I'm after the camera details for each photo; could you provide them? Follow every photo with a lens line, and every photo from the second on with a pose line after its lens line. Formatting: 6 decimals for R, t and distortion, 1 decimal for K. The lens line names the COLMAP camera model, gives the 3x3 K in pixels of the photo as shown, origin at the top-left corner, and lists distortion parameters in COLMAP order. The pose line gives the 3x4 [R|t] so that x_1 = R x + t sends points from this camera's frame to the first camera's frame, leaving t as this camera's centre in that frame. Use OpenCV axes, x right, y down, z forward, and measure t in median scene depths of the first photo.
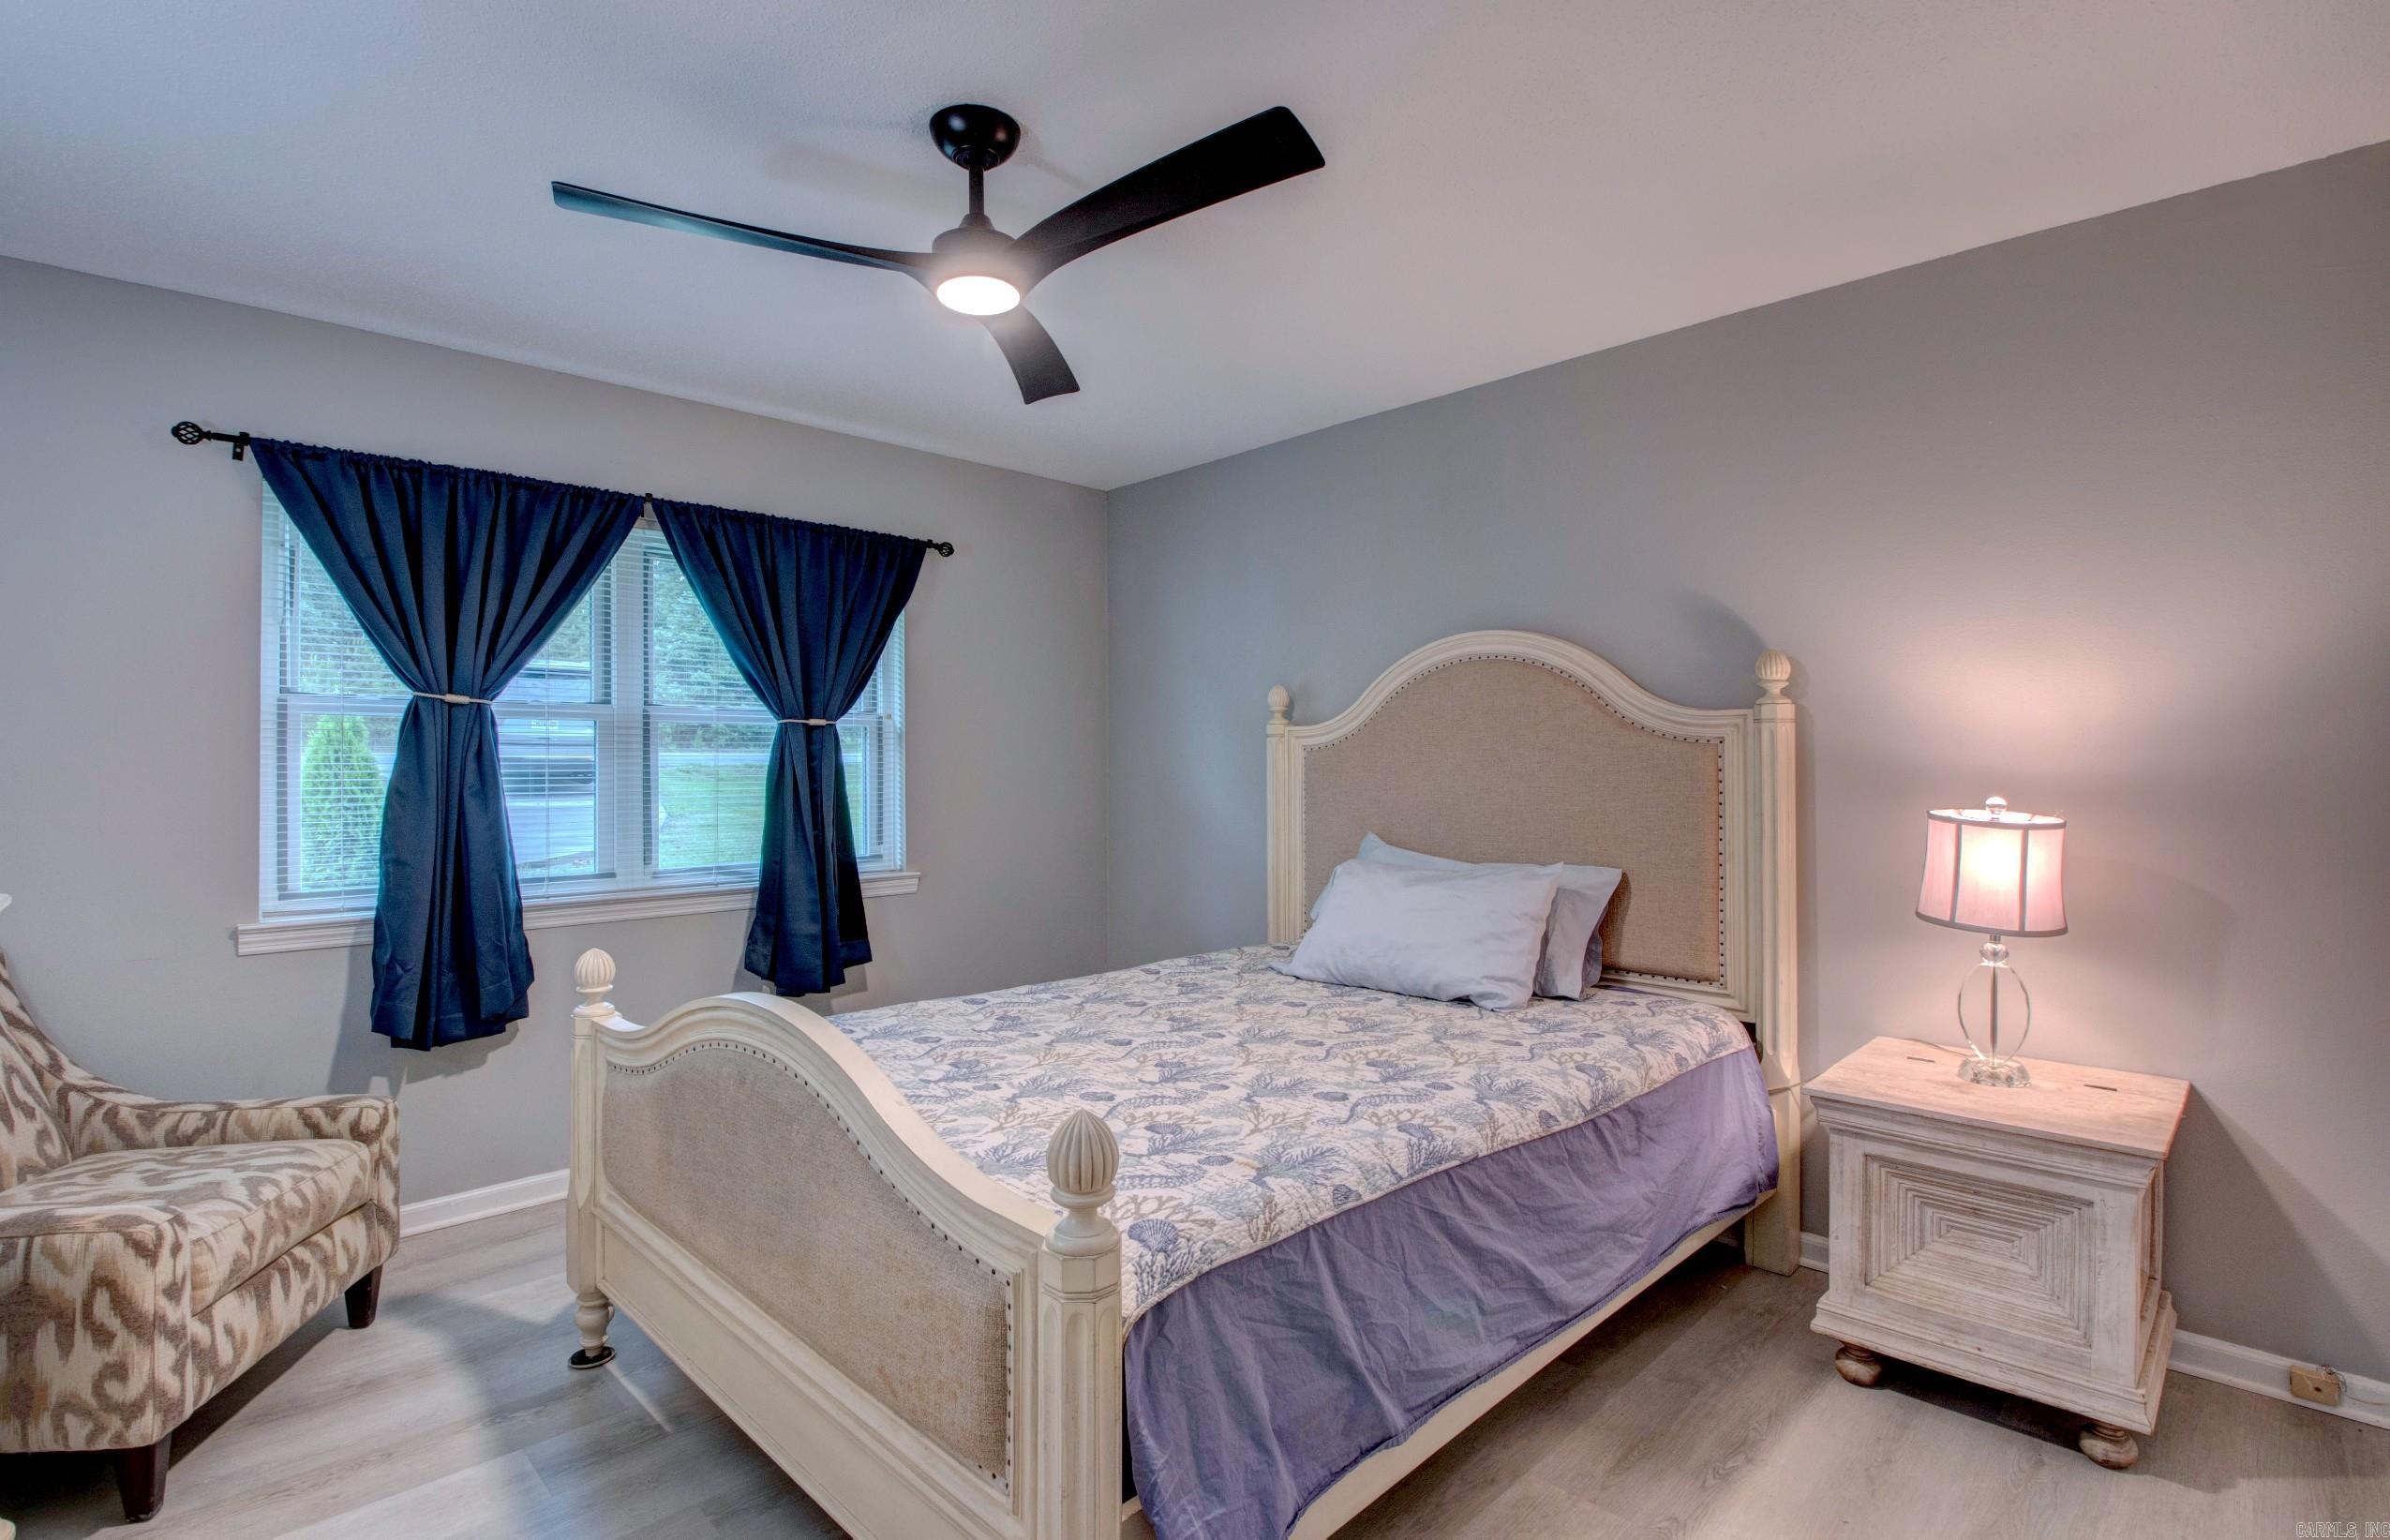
lens RADIAL K [[1132.3, 0, 1188.5], [0, 1132.3, 762.7], [0, 0, 1]] dist [0.017584, -0.030871]
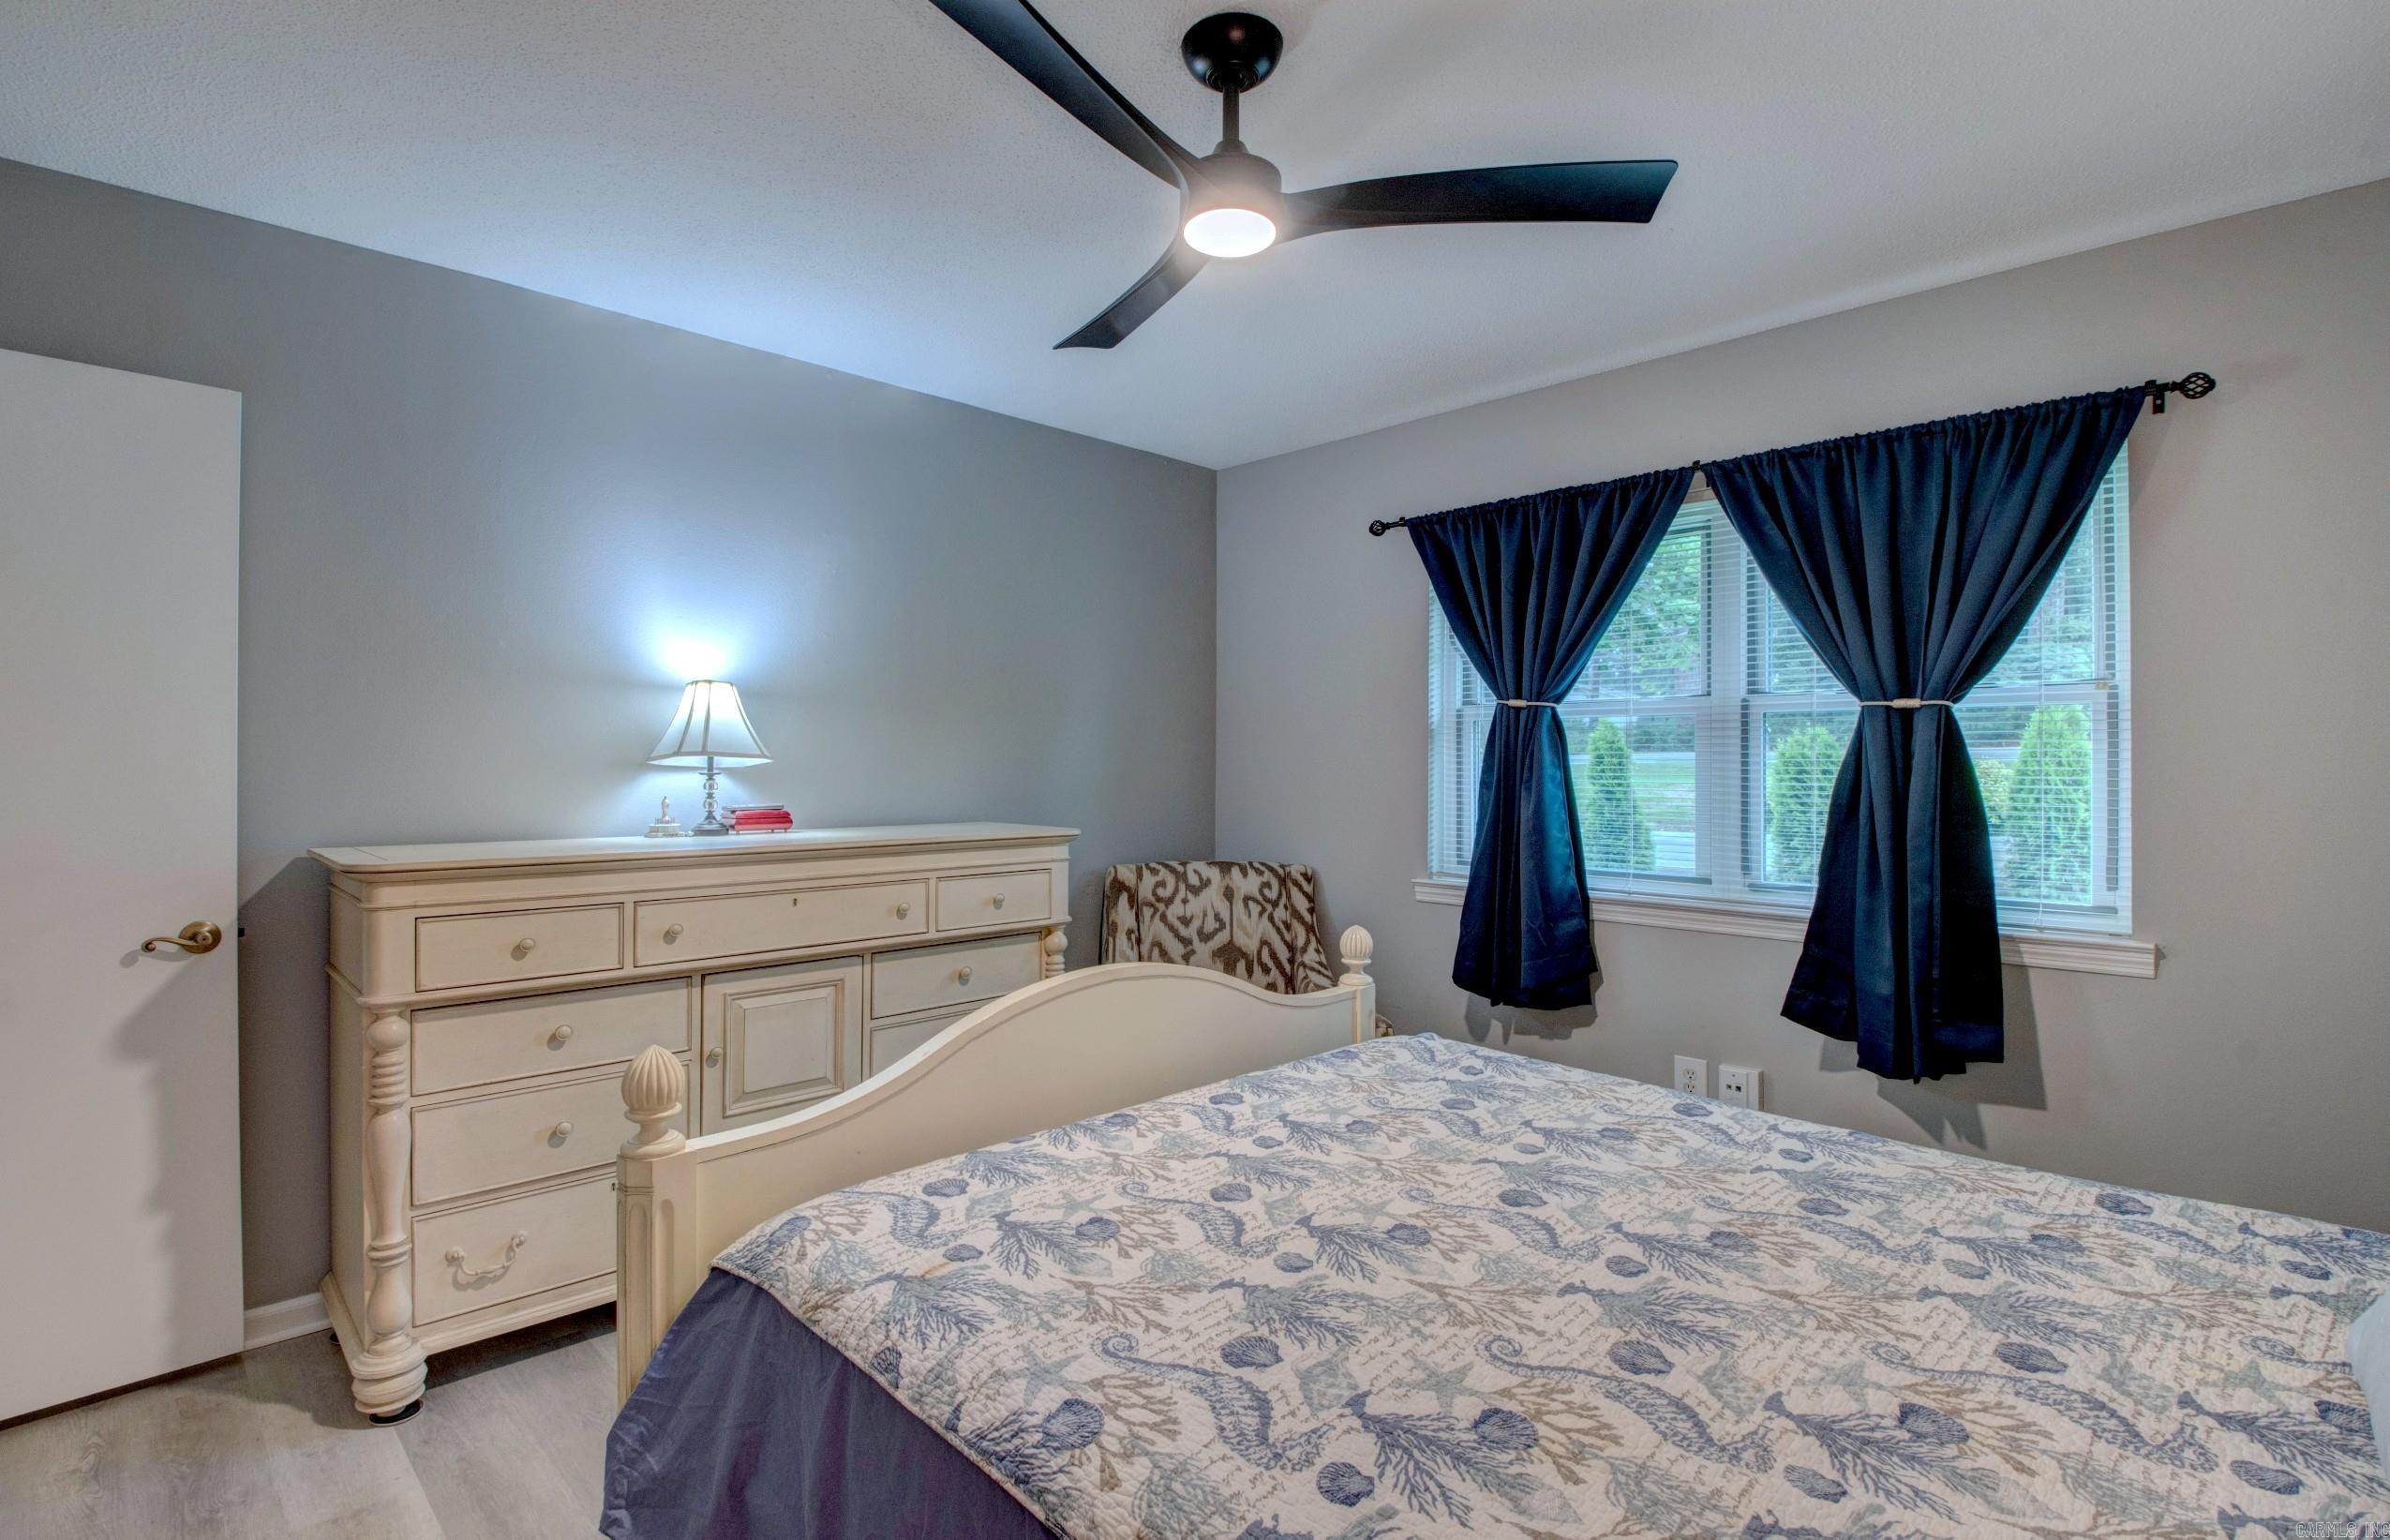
lens RADIAL K [[1132.3, 0, 1188.5], [0, 1132.3, 762.7], [0, 0, 1]] dist [0.017584, -0.030871]
pose [[-0.011255, 0.007258, -0.999910, 0.518925], [0.002939, 0.999970, 0.007225, -0.006417], [0.999932, -0.002857, -0.011275, 0.723637]]
